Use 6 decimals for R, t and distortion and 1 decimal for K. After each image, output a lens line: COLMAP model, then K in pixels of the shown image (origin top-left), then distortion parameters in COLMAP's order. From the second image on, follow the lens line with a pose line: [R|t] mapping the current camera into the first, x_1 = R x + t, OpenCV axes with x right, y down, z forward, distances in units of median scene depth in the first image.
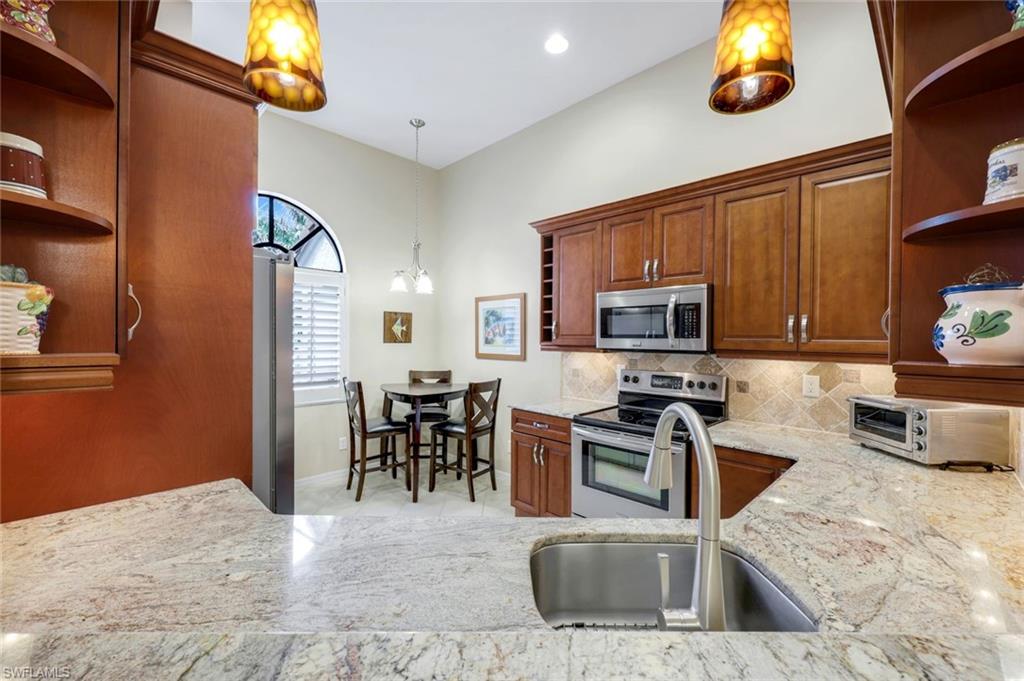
lens RADIAL K [[416.8, 0, 507.9], [0, 416.8, 338.4], [0, 0, 1]] dist [0.001780, 0.000171]
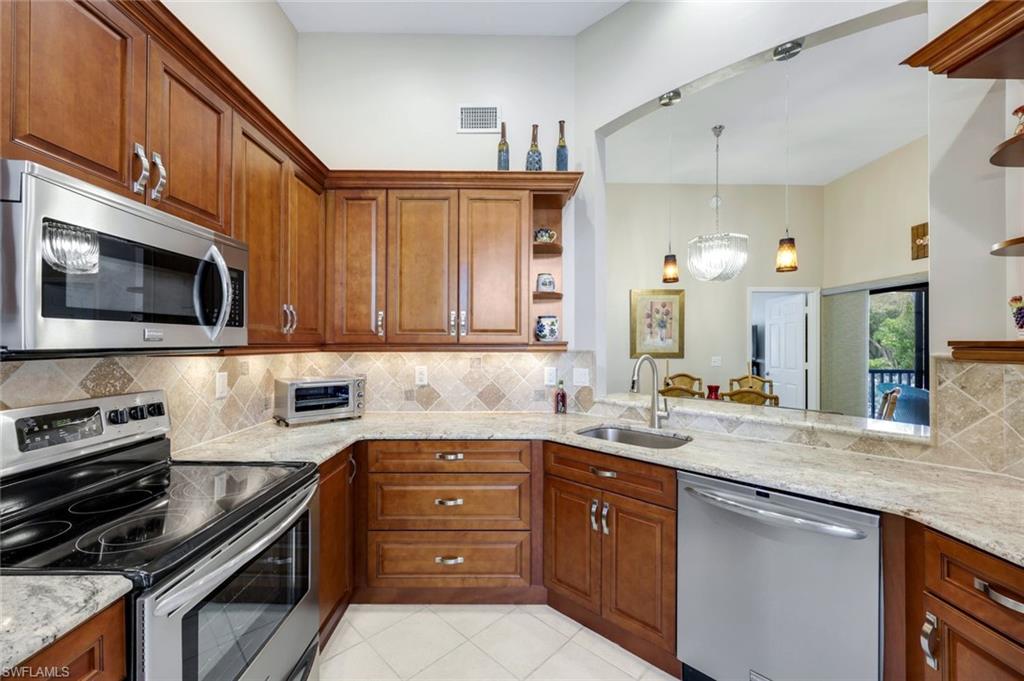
lens RADIAL K [[416.8, 0, 507.9], [0, 416.8, 338.4], [0, 0, 1]] dist [0.001780, 0.000171]
pose [[-0.715259, -0.006707, 0.698827, -0.295029], [-0.011375, 0.999933, -0.002045, 0.013957], [-0.698767, -0.009412, -0.715288, 1.236529]]
